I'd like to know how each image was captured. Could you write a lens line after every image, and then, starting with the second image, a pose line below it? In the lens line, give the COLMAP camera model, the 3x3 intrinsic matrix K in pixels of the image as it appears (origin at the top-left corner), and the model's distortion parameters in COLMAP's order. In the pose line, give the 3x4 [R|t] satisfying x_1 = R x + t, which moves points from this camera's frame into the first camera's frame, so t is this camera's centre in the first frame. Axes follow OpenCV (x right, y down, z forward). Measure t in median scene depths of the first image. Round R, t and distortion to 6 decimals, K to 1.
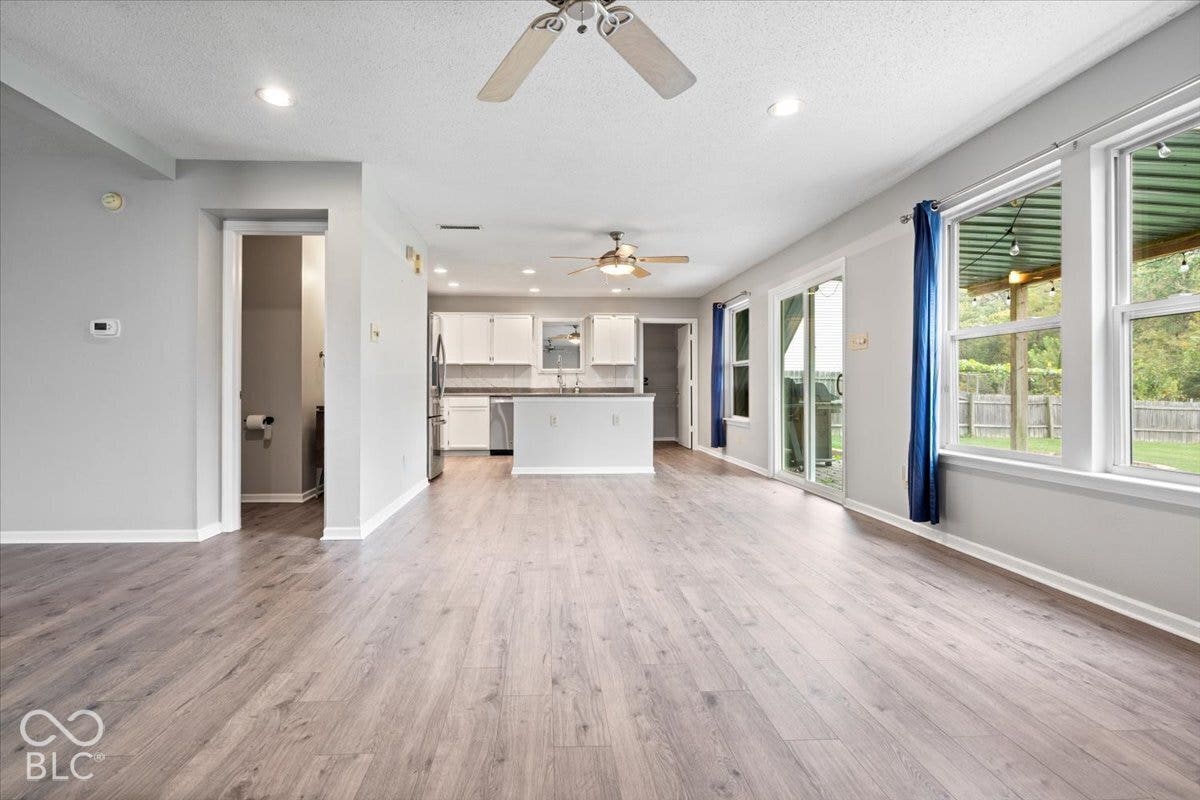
lens RADIAL K [[556.6, 0, 567.6], [0, 556.6, 385.5], [0, 0, 1]] dist [-0.007924, 0.003243]
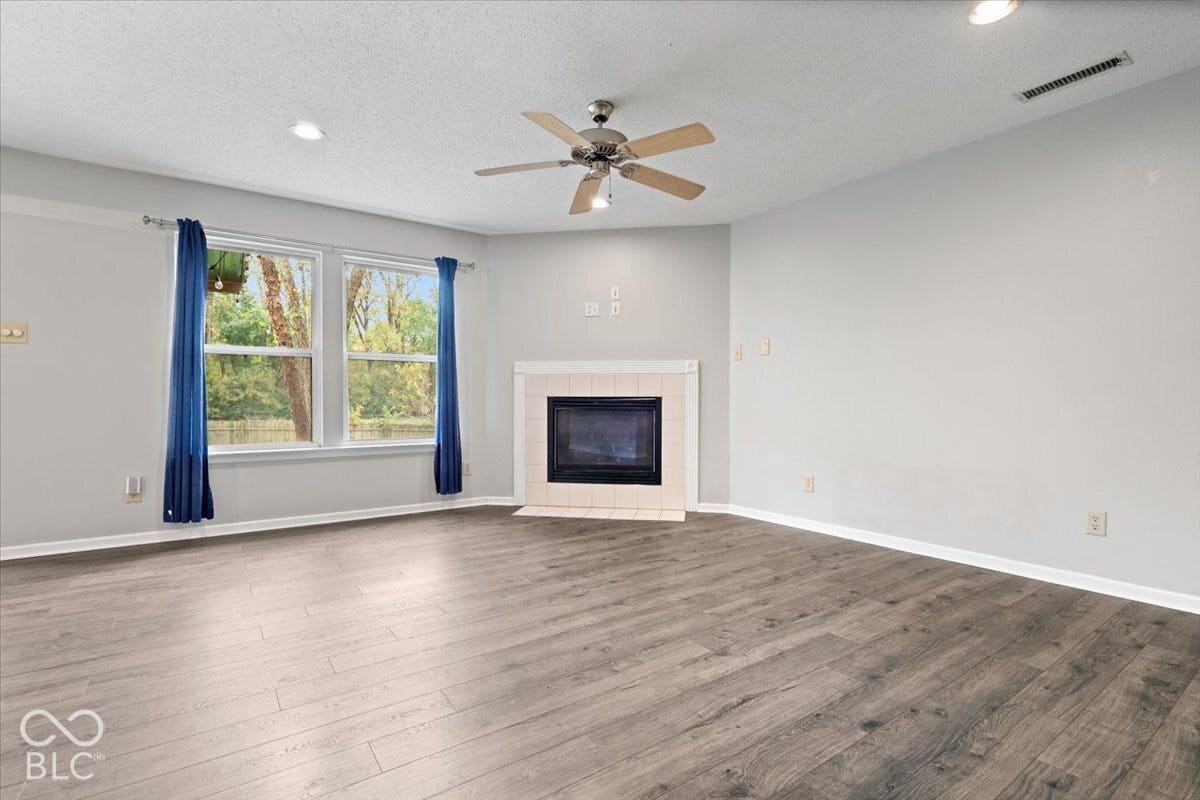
lens RADIAL K [[556.6, 0, 606.3], [0, 556.6, 413.3], [0, 0, 1]] dist [-0.007924, 0.003243]
pose [[-0.549930, -0.021533, 0.834933, -0.515798], [-0.009221, 0.999763, 0.019711, 0.006780], [-0.835160, 0.003141, -0.549998, 0.702941]]
